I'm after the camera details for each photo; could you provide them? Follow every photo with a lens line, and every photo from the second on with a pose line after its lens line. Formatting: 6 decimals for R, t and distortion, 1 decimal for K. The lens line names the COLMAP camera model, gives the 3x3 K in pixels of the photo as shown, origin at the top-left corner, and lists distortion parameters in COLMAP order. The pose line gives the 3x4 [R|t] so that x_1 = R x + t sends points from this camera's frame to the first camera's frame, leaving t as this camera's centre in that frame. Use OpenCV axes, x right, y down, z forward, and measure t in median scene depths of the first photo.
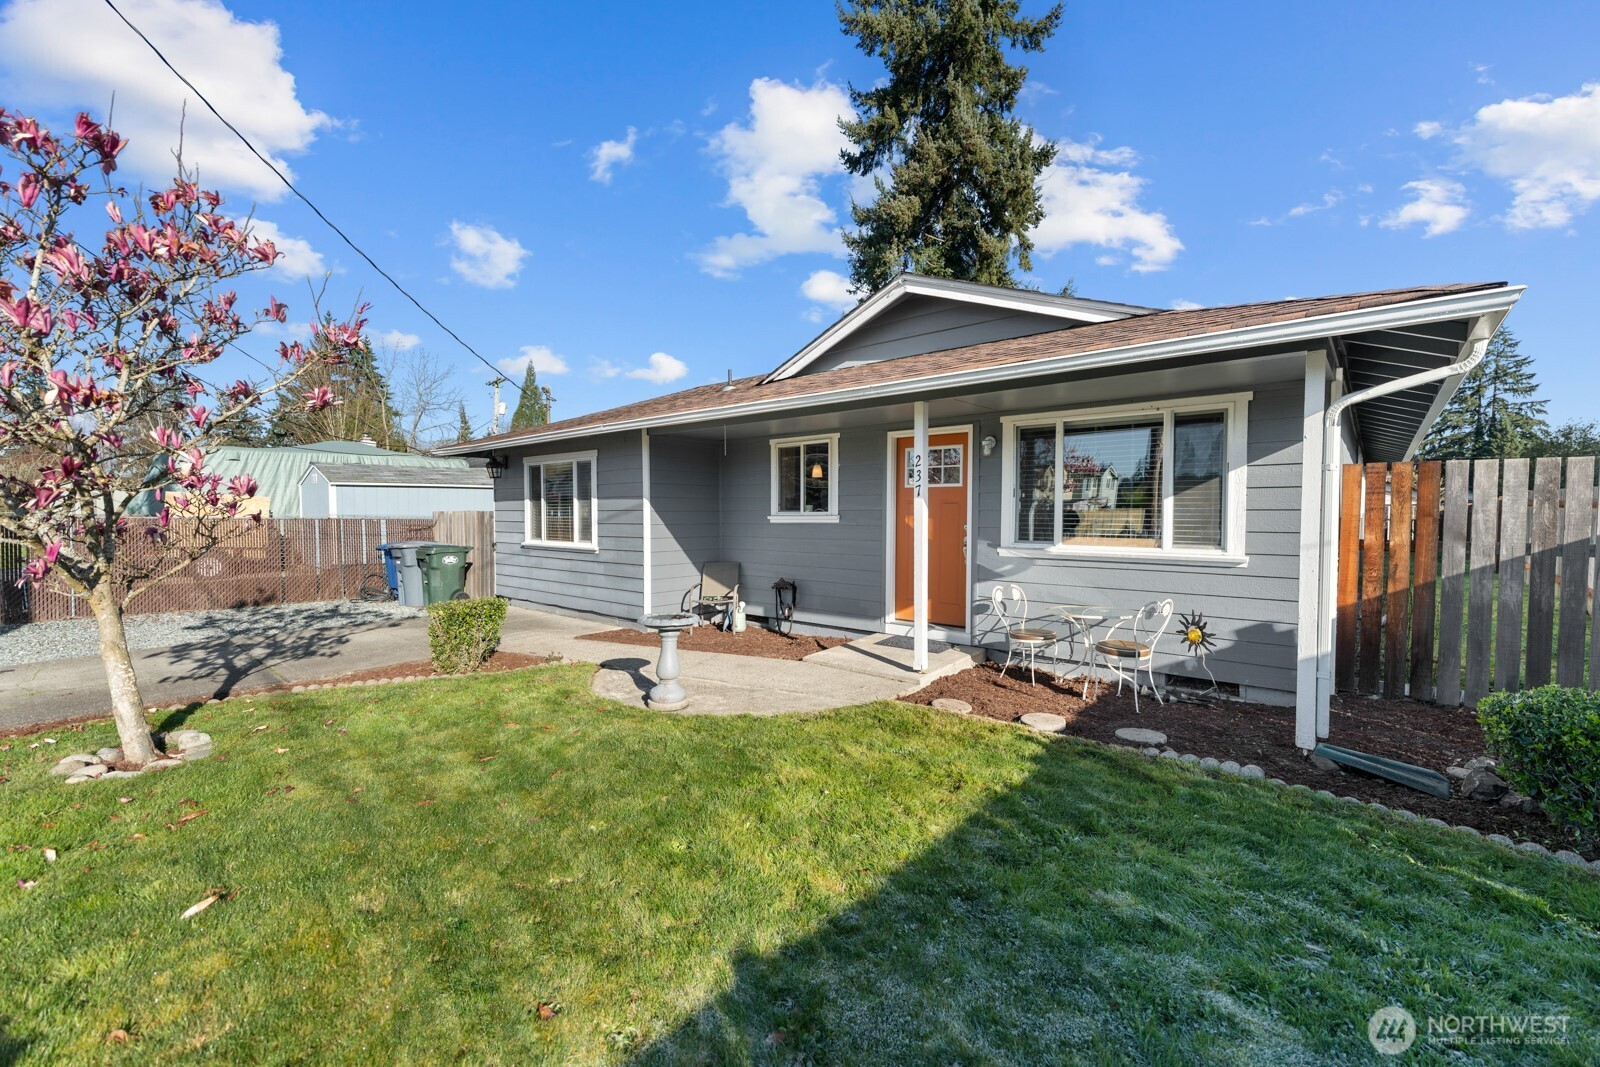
lens RADIAL K [[663.8, 0, 800.0], [0, 663.8, 533.5], [0, 0, 1]] dist [0.007789, 0.000103]
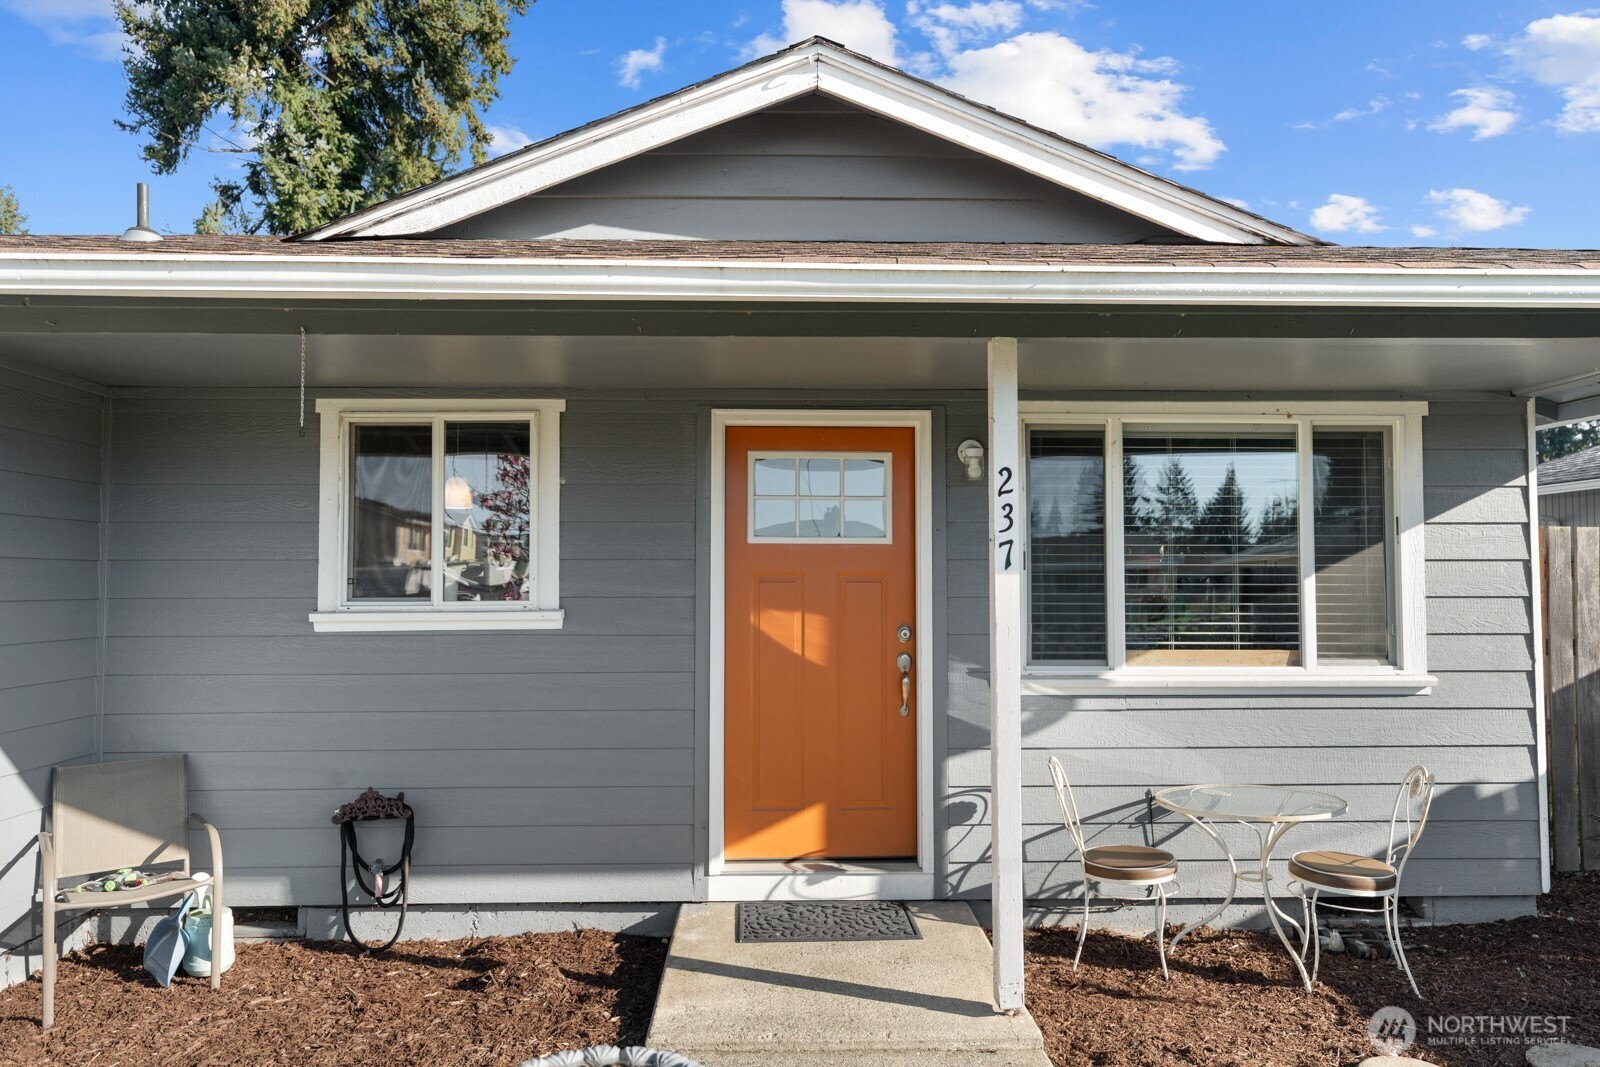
lens RADIAL K [[1070.5, 0, 800.0], [0, 1070.5, 533.5], [0, 0, 1]] dist [-0.001860, -0.001502]
pose [[0.740355, 0.029844, 0.671553, -0.302047], [0.021584, 0.997443, -0.068122, -0.030626], [-0.671870, 0.064930, 0.737818, 0.514009]]
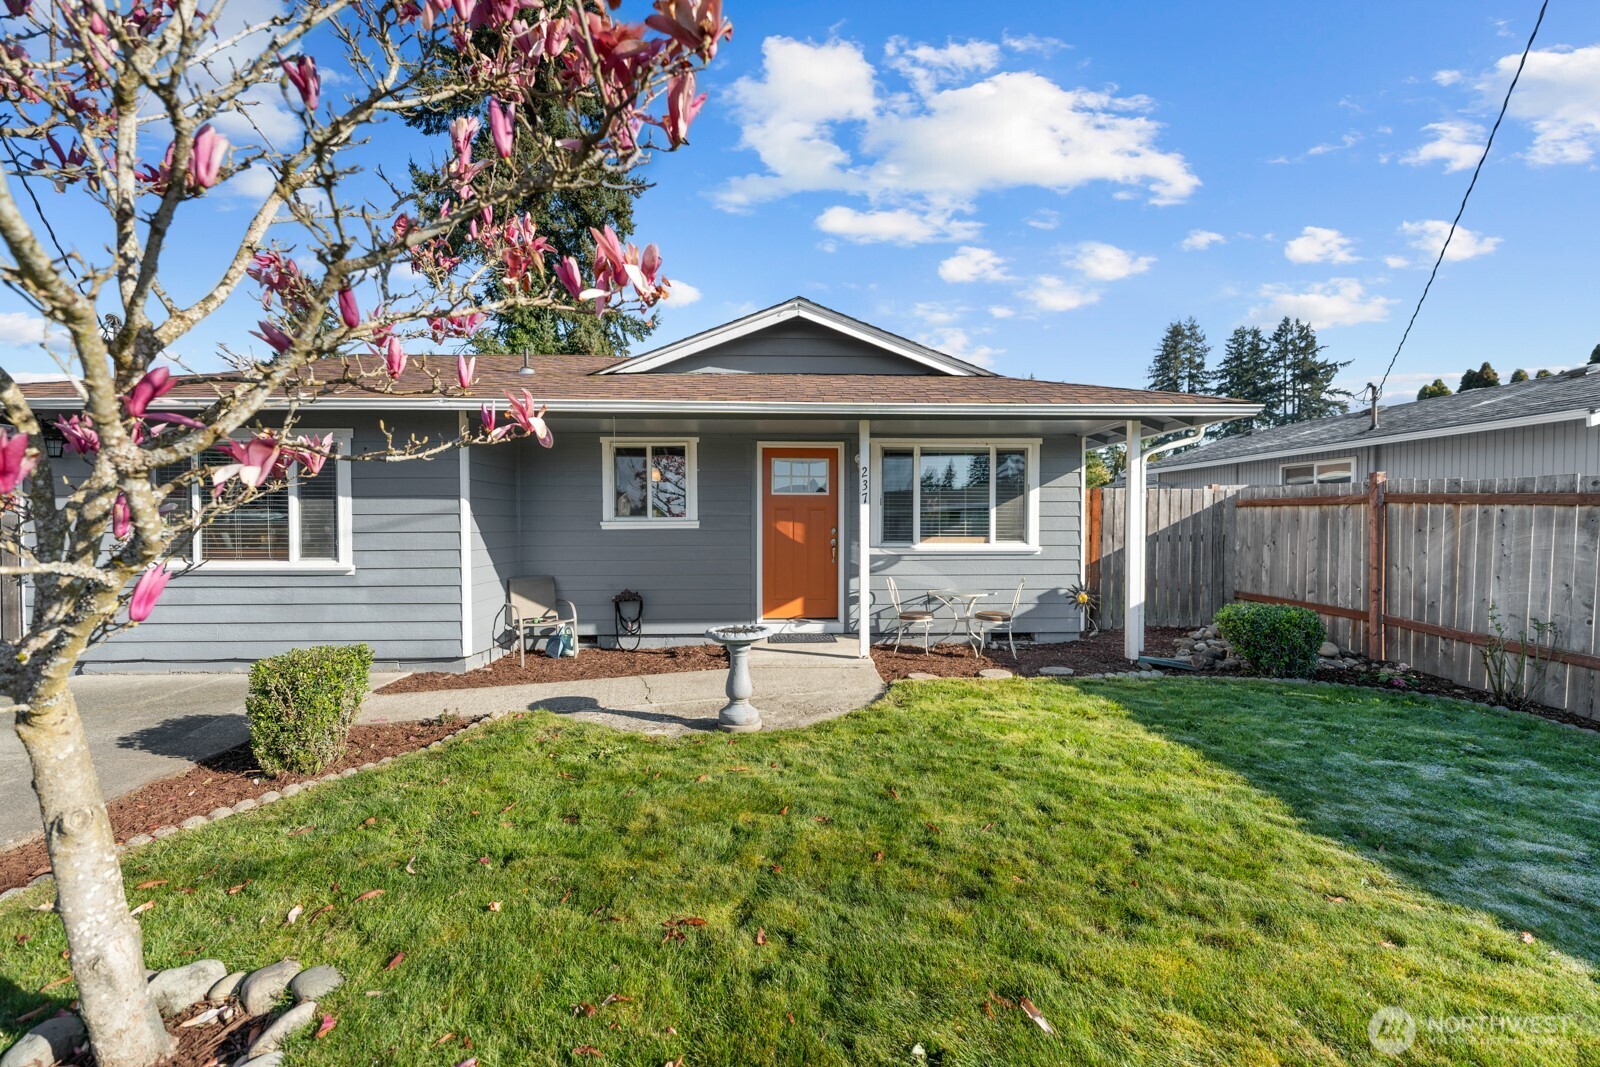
lens RADIAL K [[648.6, 0, 800.0], [0, 648.6, 533.5], [0, 0, 1]] dist [-0.000950, -0.000087]
pose [[0.735543, -0.013565, 0.677342, -0.563803], [0.021483, 0.999764, -0.003306, -0.002307], [-0.677137, 0.016983, 0.735661, 0.218549]]
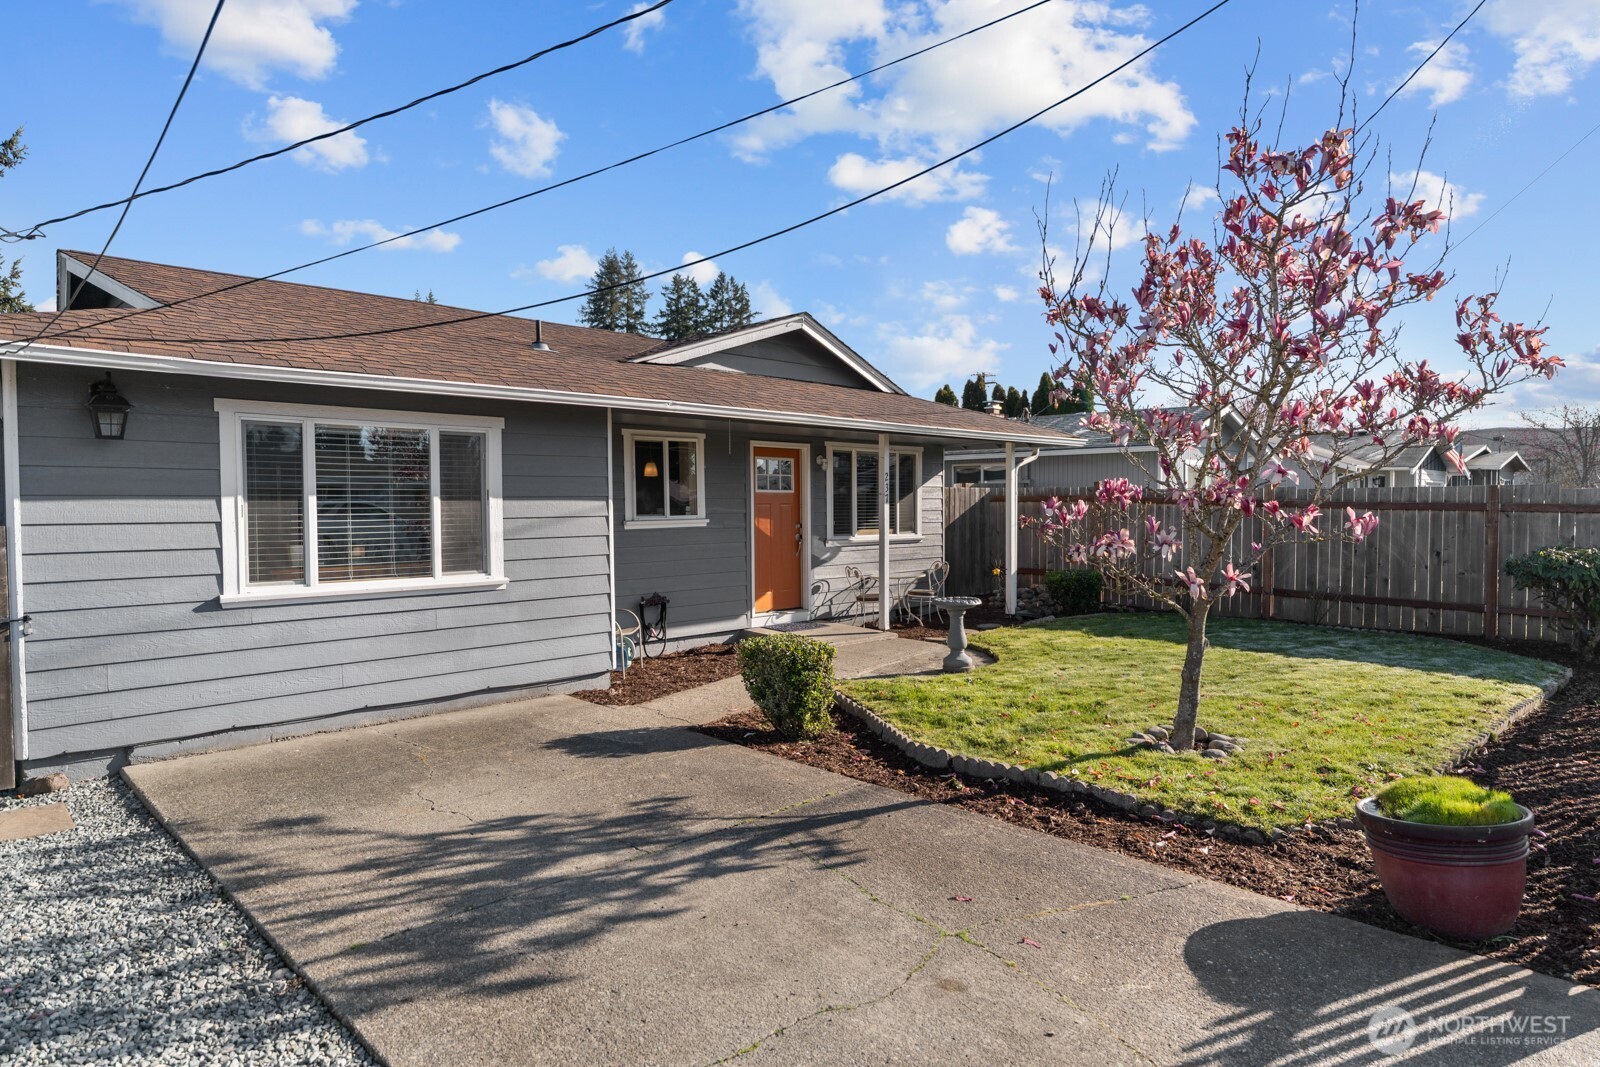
lens RADIAL K [[949.4, 0, 800.0], [0, 949.4, 533.5], [0, 0, 1]] dist [0.000523, 0.000151]
pose [[0.068835, -0.032725, 0.997091, -1.535703], [0.036169, 0.998887, 0.030287, -0.049614], [-0.996972, 0.033979, 0.069942, 0.892231]]
